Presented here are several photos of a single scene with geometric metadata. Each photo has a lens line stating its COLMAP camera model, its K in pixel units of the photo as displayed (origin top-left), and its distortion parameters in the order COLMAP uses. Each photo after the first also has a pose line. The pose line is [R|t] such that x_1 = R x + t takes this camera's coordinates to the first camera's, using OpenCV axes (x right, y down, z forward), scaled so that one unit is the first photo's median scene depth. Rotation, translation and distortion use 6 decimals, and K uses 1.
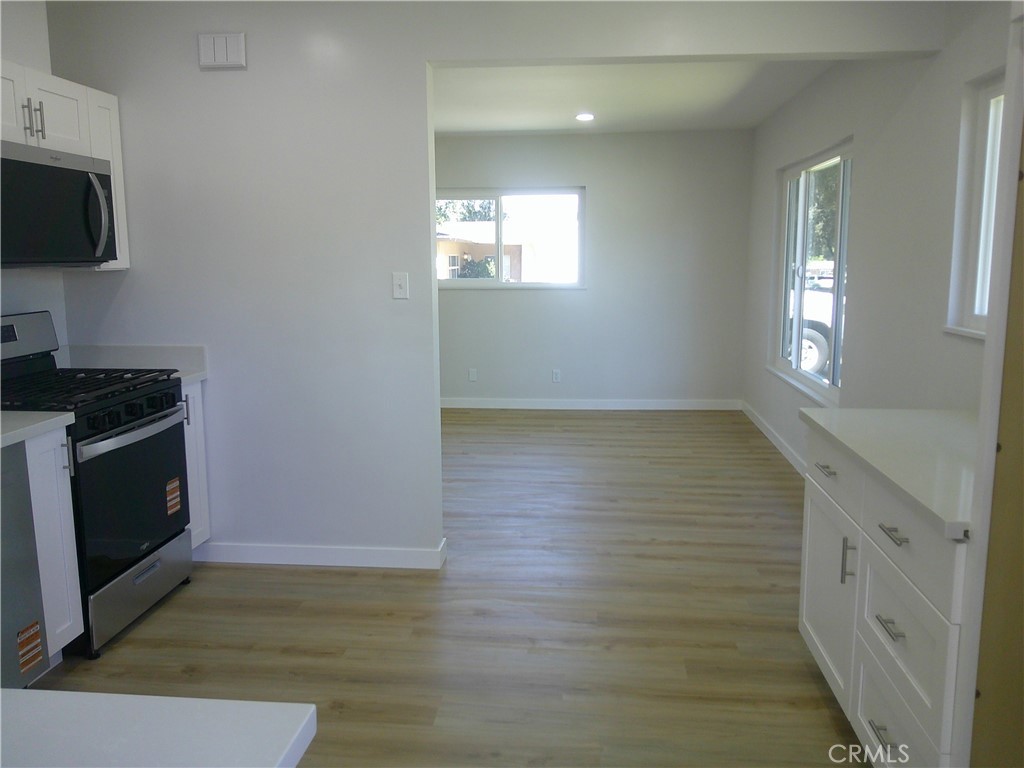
lens RADIAL K [[846.5, 0, 512.0], [0, 846.5, 384.0], [0, 0, 1]] dist [0.186095, -0.309492]
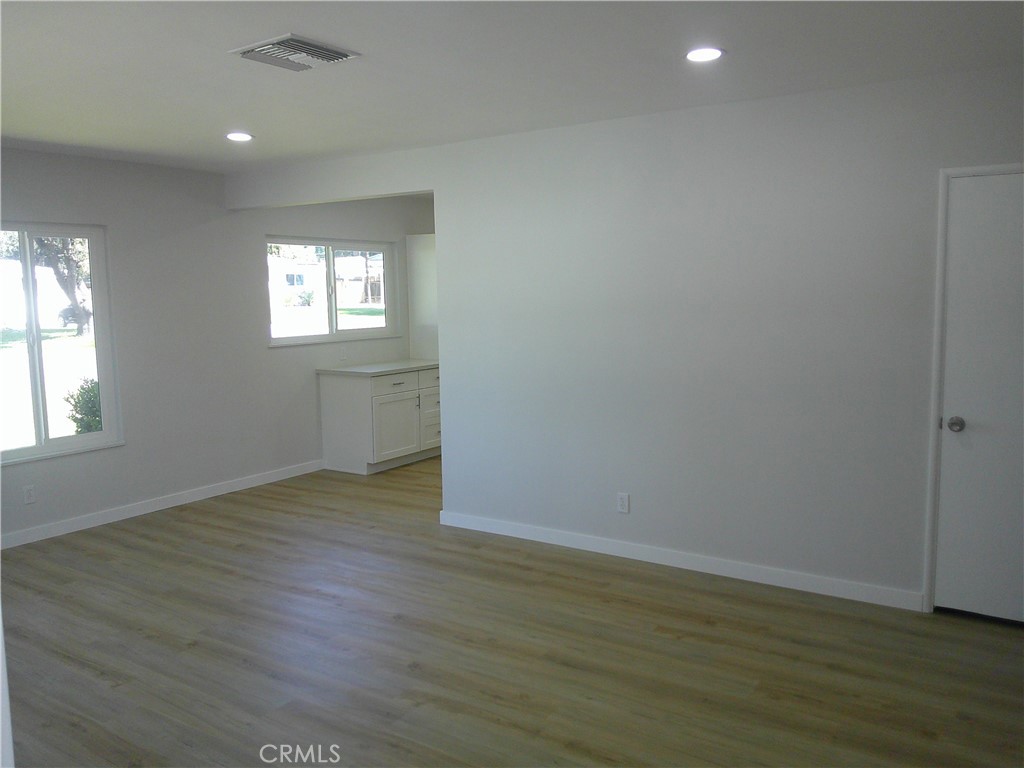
lens RADIAL K [[846.5, 0, 512.0], [0, 846.5, 384.0], [0, 0, 1]] dist [0.186095, -0.309492]
pose [[-0.883062, -0.033720, 0.468042, -0.918797], [0.093471, 0.964788, 0.245861, -0.395252], [-0.459852, 0.260859, -0.848816, 2.305813]]
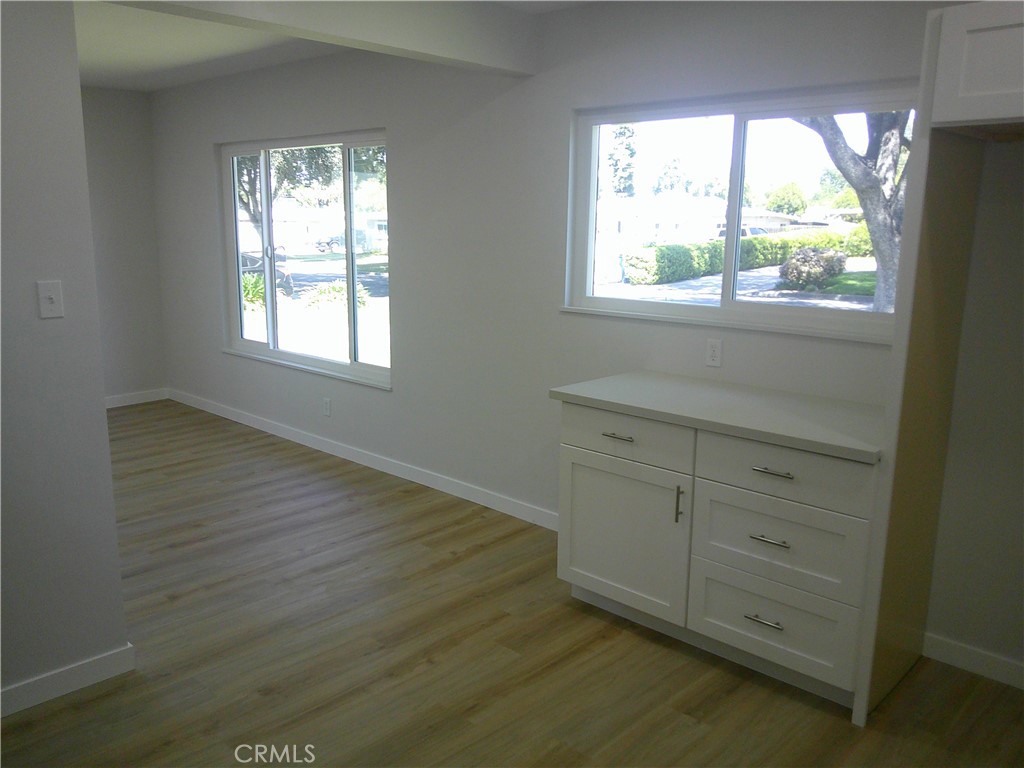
lens RADIAL K [[846.5, 0, 512.0], [0, 846.5, 384.0], [0, 0, 1]] dist [0.186095, -0.309492]
pose [[0.621893, -0.144388, 0.769676, -0.453188], [0.108767, 0.989255, 0.097697, -0.075439], [-0.775512, 0.022958, 0.630915, 0.261468]]
